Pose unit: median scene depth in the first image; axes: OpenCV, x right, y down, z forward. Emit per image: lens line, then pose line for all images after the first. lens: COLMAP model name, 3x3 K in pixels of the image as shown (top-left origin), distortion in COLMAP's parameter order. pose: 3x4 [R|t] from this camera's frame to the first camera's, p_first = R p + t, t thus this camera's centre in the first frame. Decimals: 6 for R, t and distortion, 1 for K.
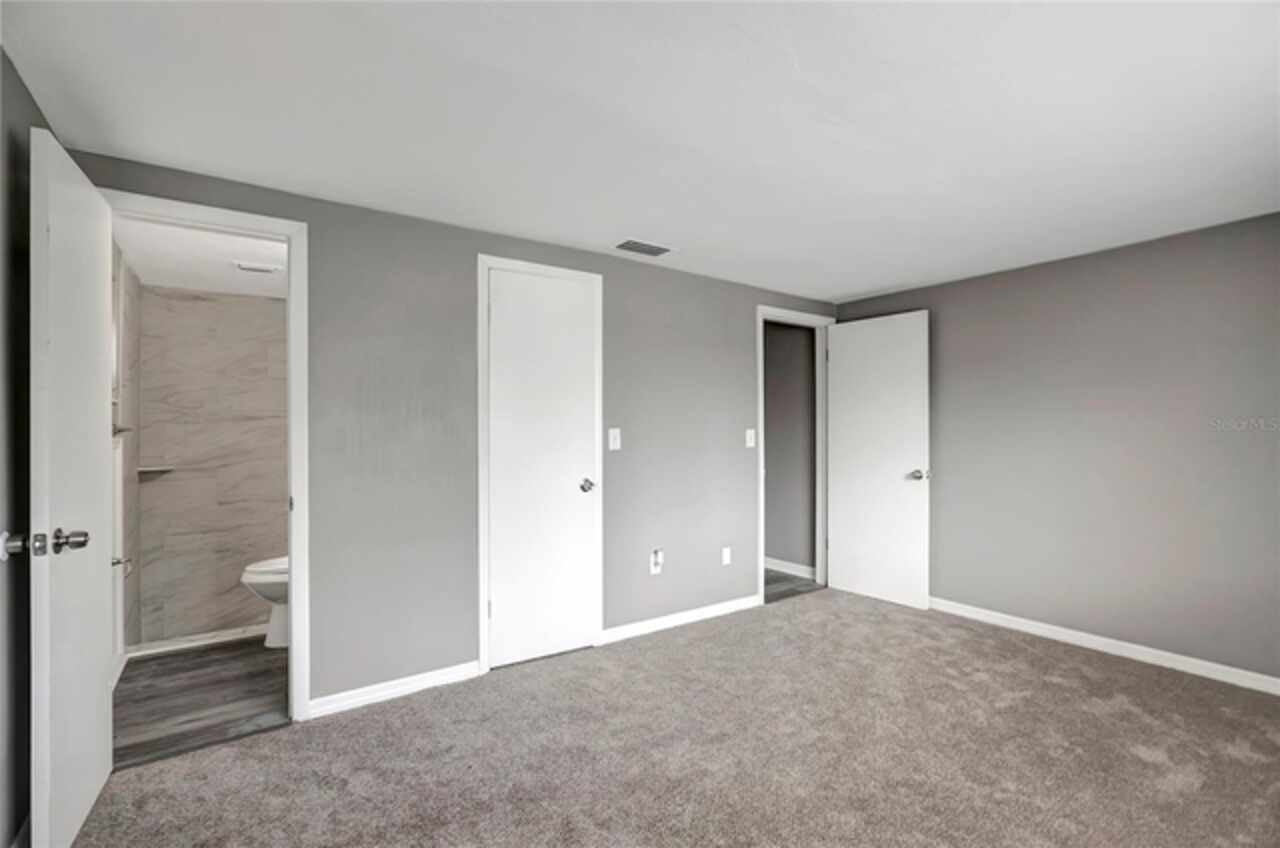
lens RADIAL K [[597.5, 0, 635.1], [0, 597.5, 425.2], [0, 0, 1]] dist [0.004517, 0.002383]
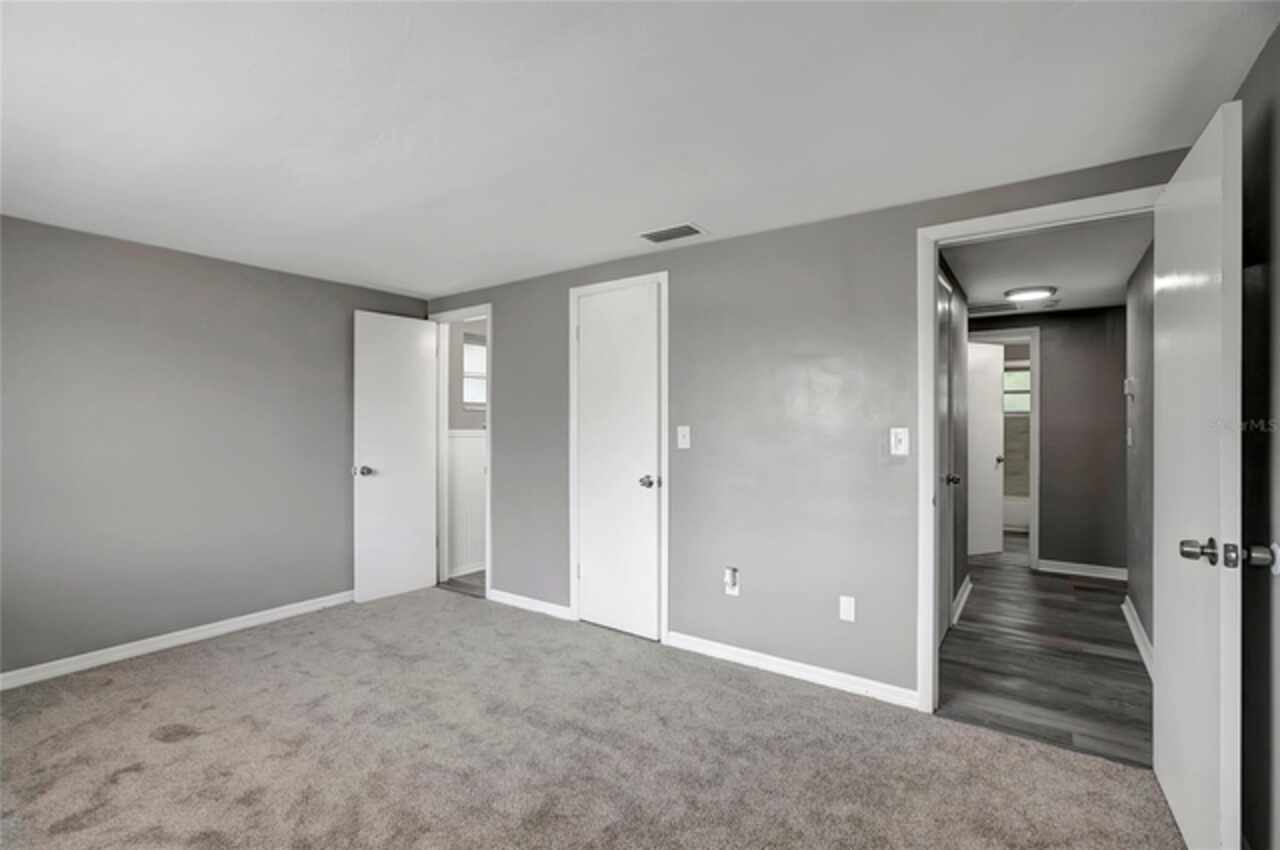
lens RADIAL K [[597.5, 0, 640.4], [0, 597.5, 424.5], [0, 0, 1]] dist [0.004517, 0.002383]
pose [[0.316231, -0.004297, -0.948672, 0.897702], [0.002495, 0.999990, -0.003697, 0.006314], [0.948679, -0.001198, 0.316239, 0.665391]]
